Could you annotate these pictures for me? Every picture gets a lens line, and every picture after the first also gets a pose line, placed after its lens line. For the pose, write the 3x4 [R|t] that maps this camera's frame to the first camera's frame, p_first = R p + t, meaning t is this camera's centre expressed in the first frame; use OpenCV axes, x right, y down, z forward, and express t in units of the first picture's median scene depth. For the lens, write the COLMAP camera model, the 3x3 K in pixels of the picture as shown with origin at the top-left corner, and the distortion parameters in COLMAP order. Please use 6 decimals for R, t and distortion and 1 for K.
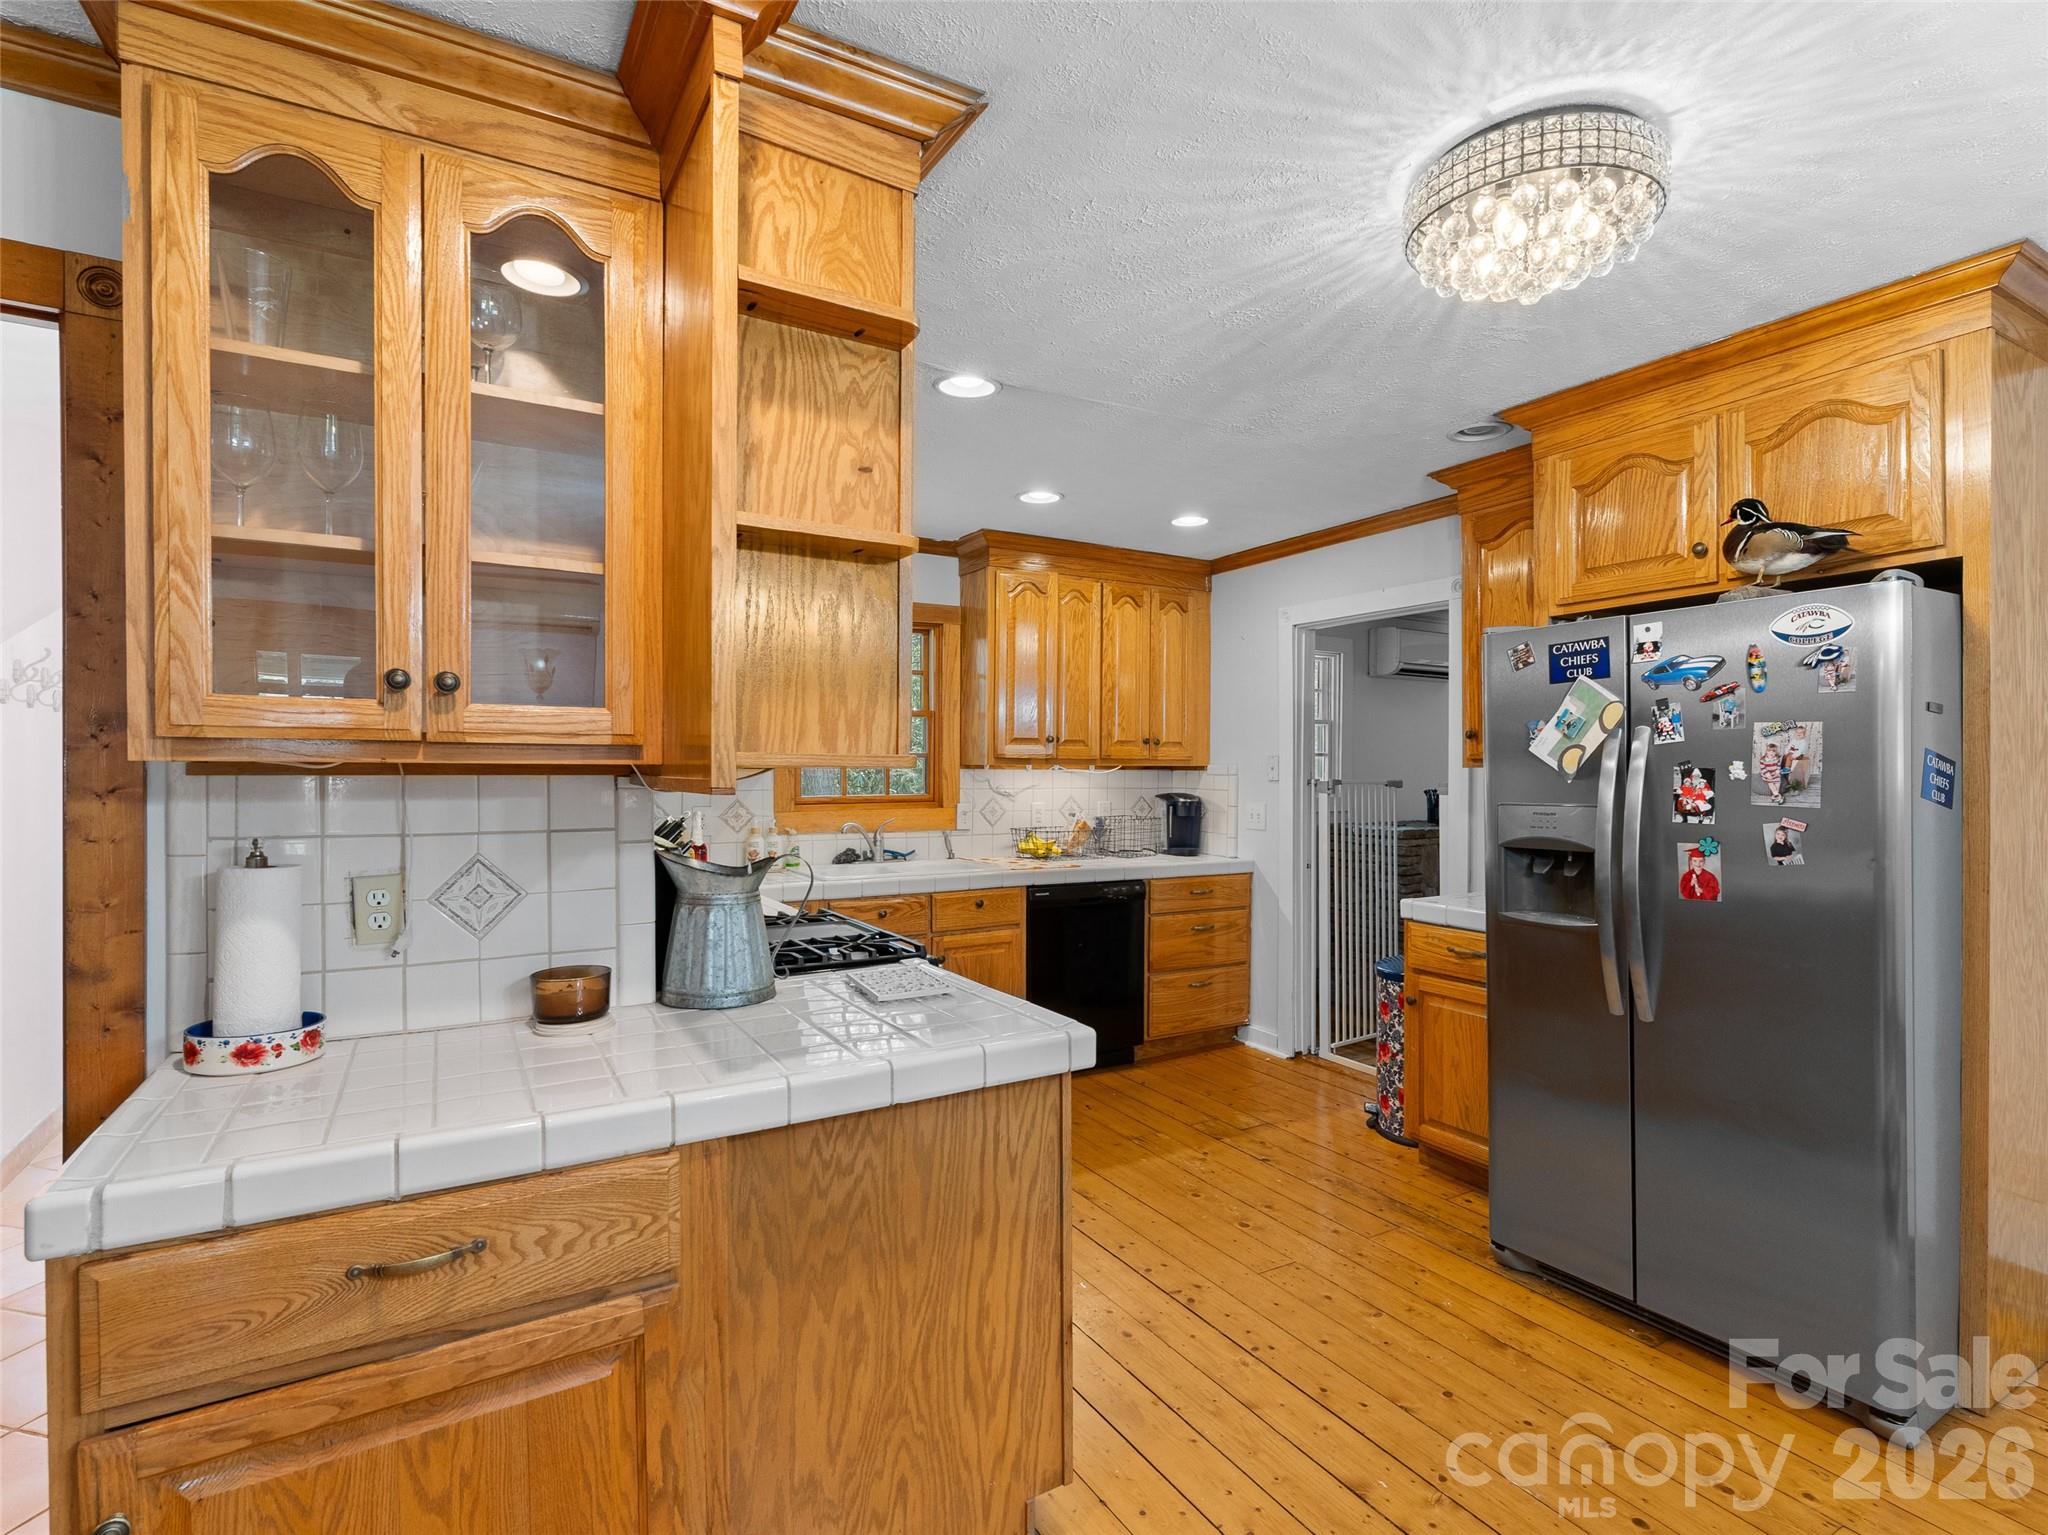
lens RADIAL K [[996.9, 0, 1032.0], [0, 996.9, 779.2], [0, 0, 1]] dist [-0.001757, -0.000350]
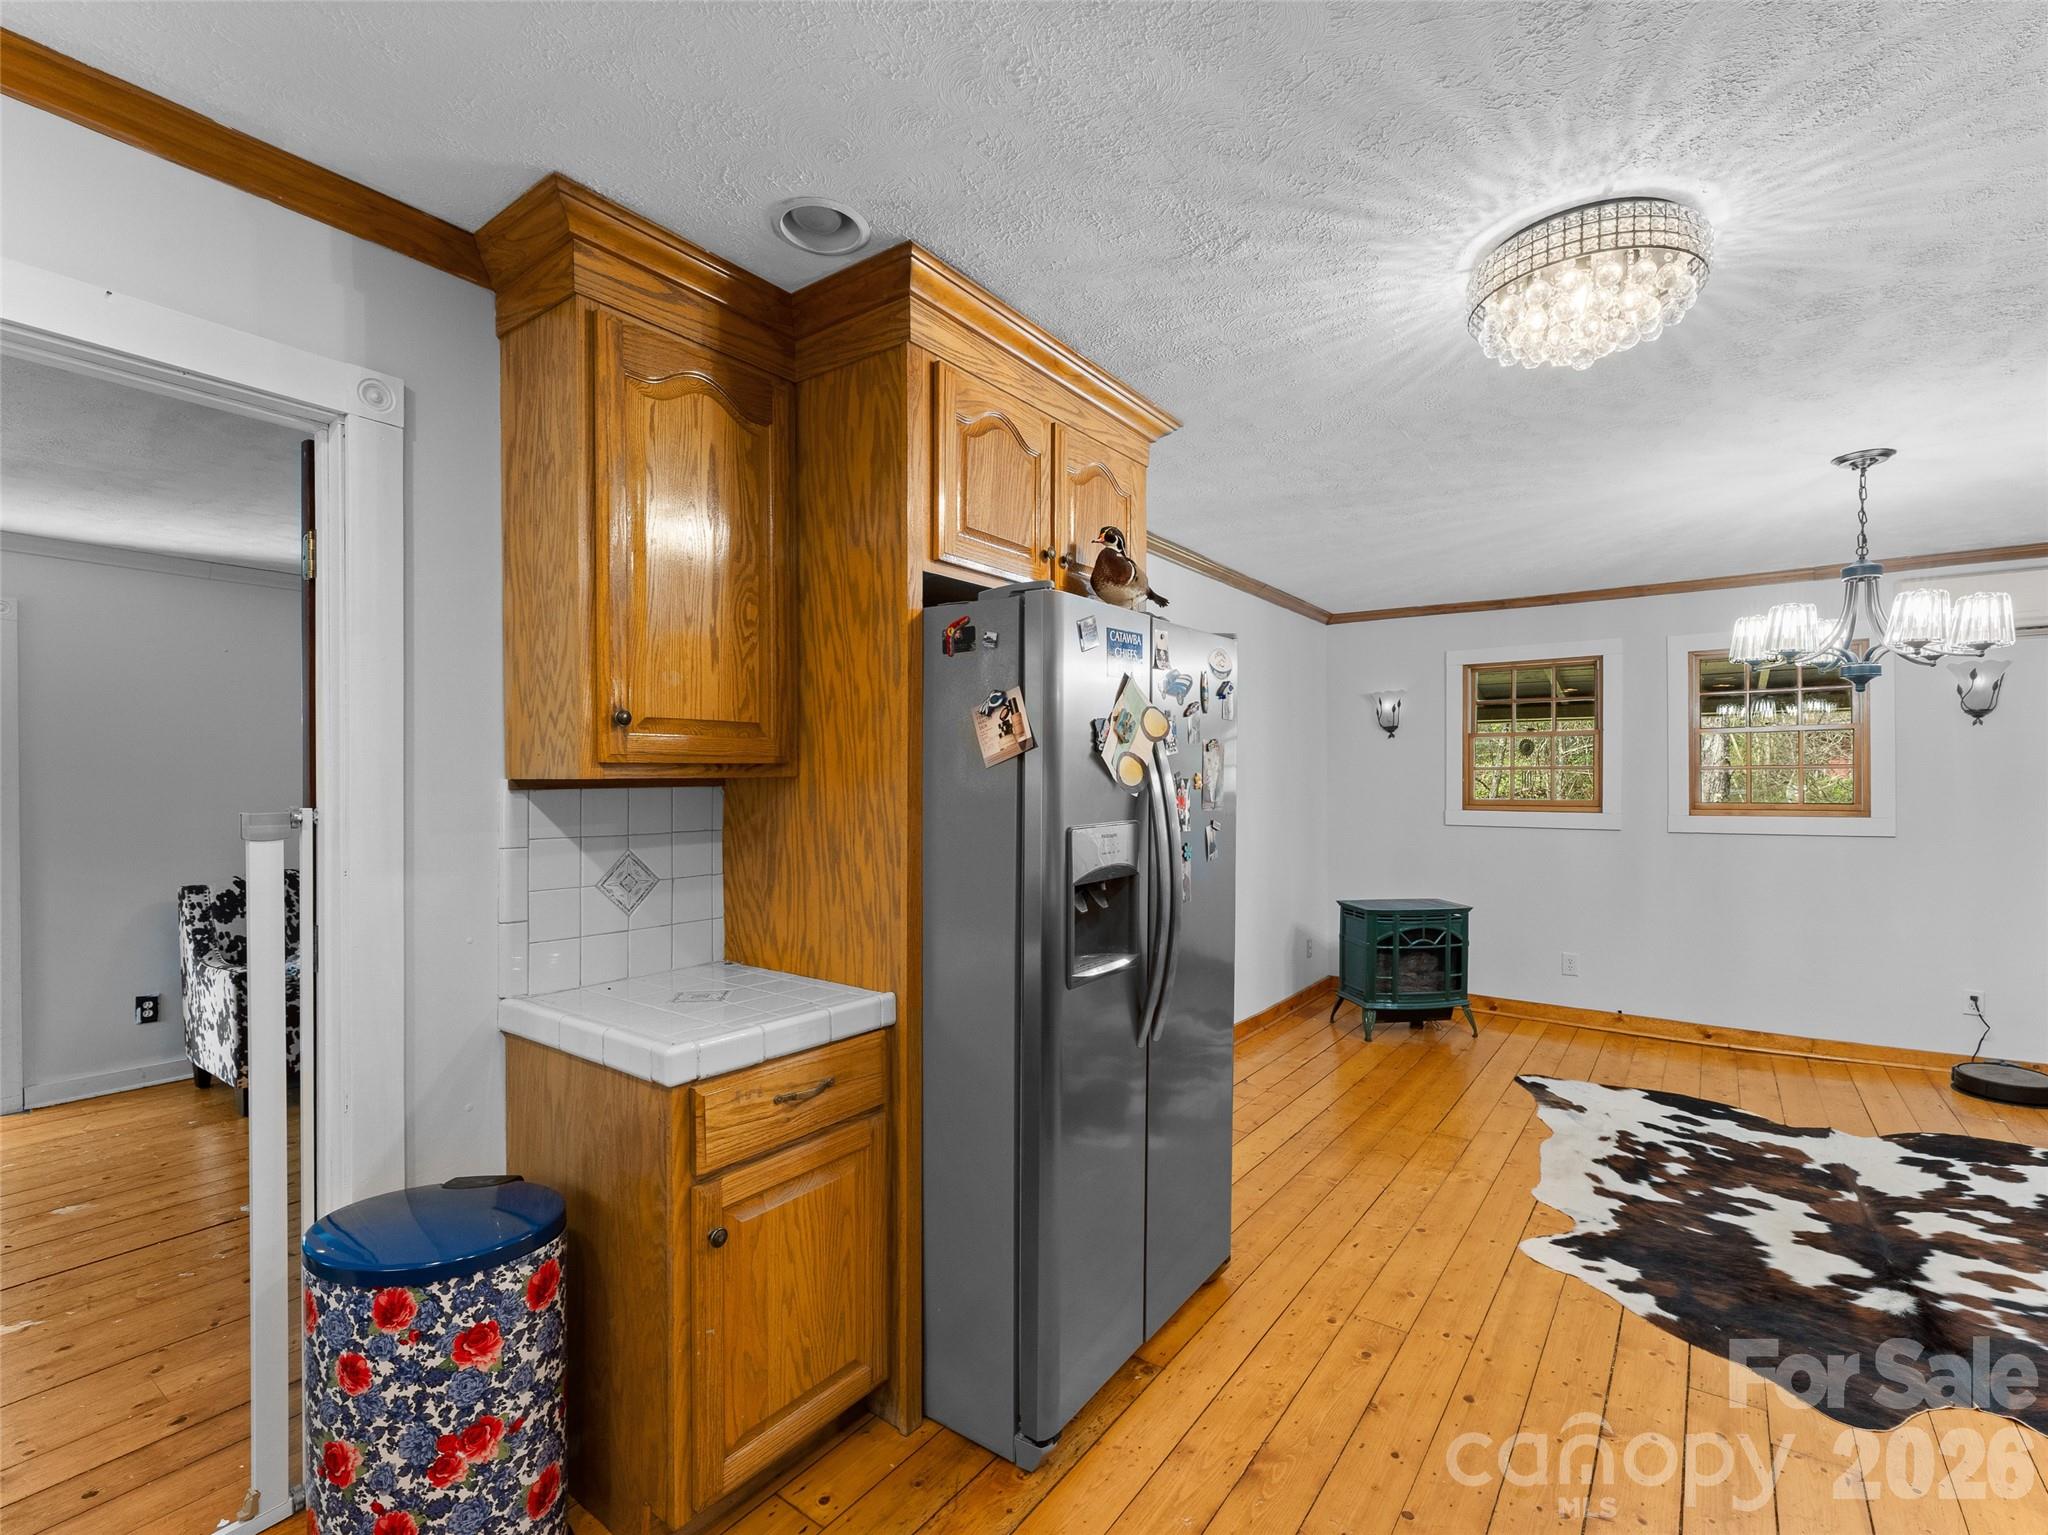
lens RADIAL K [[943.3, 0, 1043.8], [0, 943.3, 783.9], [0, 0, 1]] dist [-0.004082, -0.000292]
pose [[-0.401313, 0.000224, 0.915941, -0.132903], [0.014712, 0.999873, 0.006201, -0.010018], [-0.915823, 0.015964, -0.401265, 1.088297]]
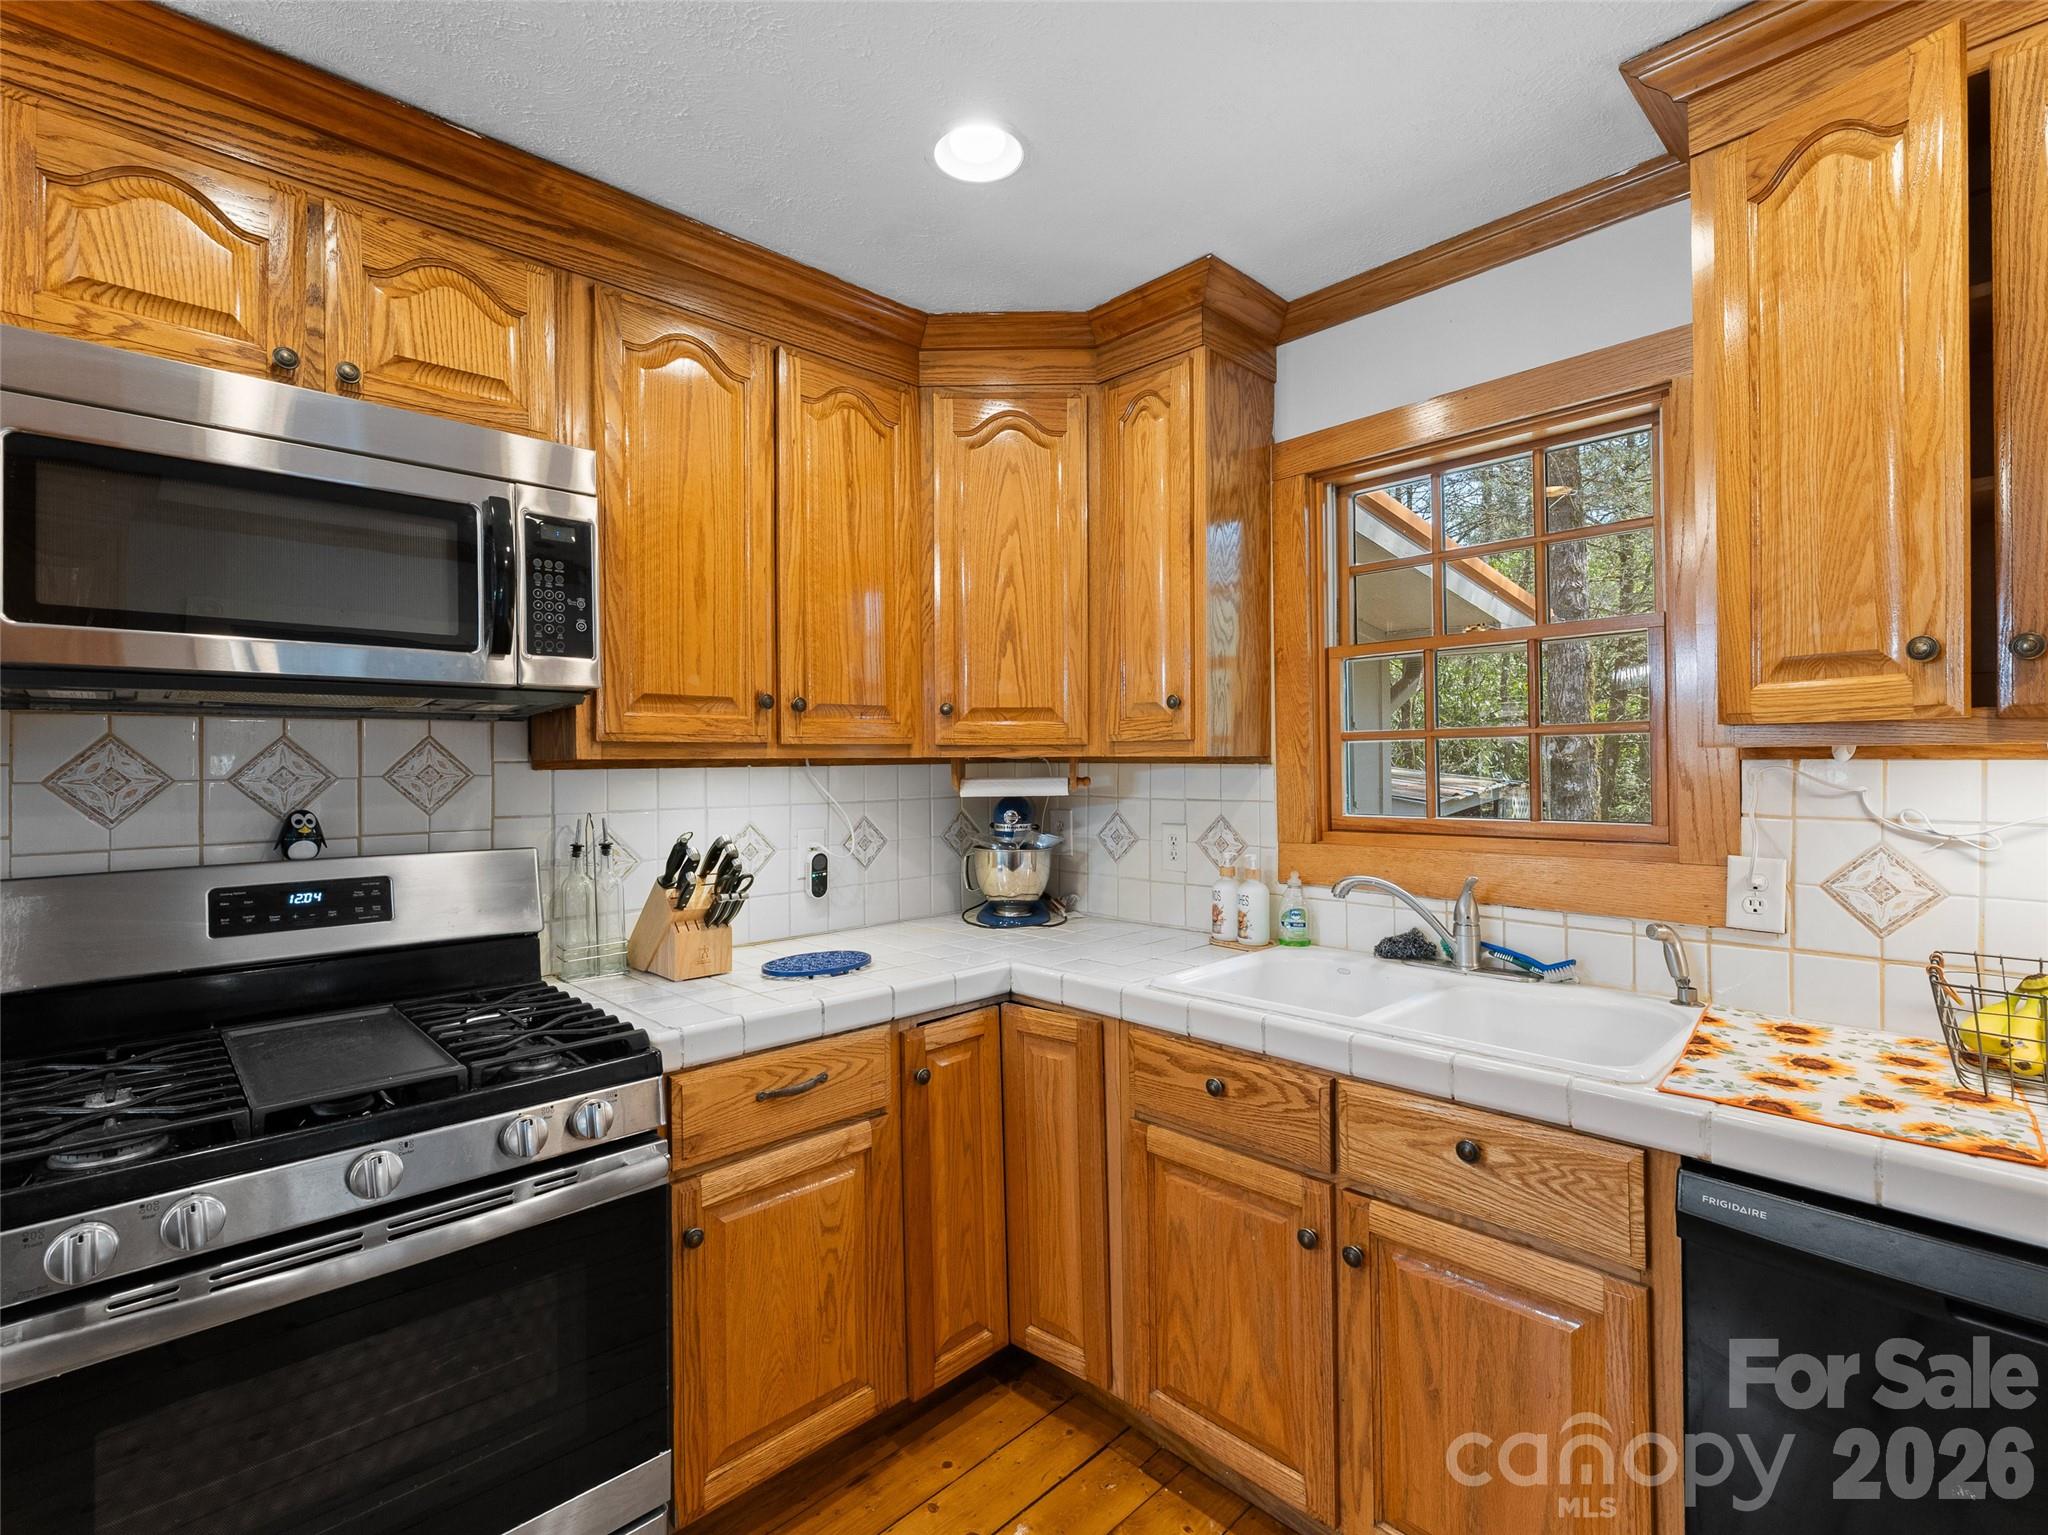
lens RADIAL K [[943.3, 0, 1030.9], [0, 943.3, 766.2], [0, 0, 1]] dist [-0.004082, -0.000292]
pose [[0.229854, -0.001615, -0.973224, 0.296165], [-0.003373, 0.999991, -0.002456, -0.009705], [0.973219, 0.003847, 0.229847, 0.995817]]
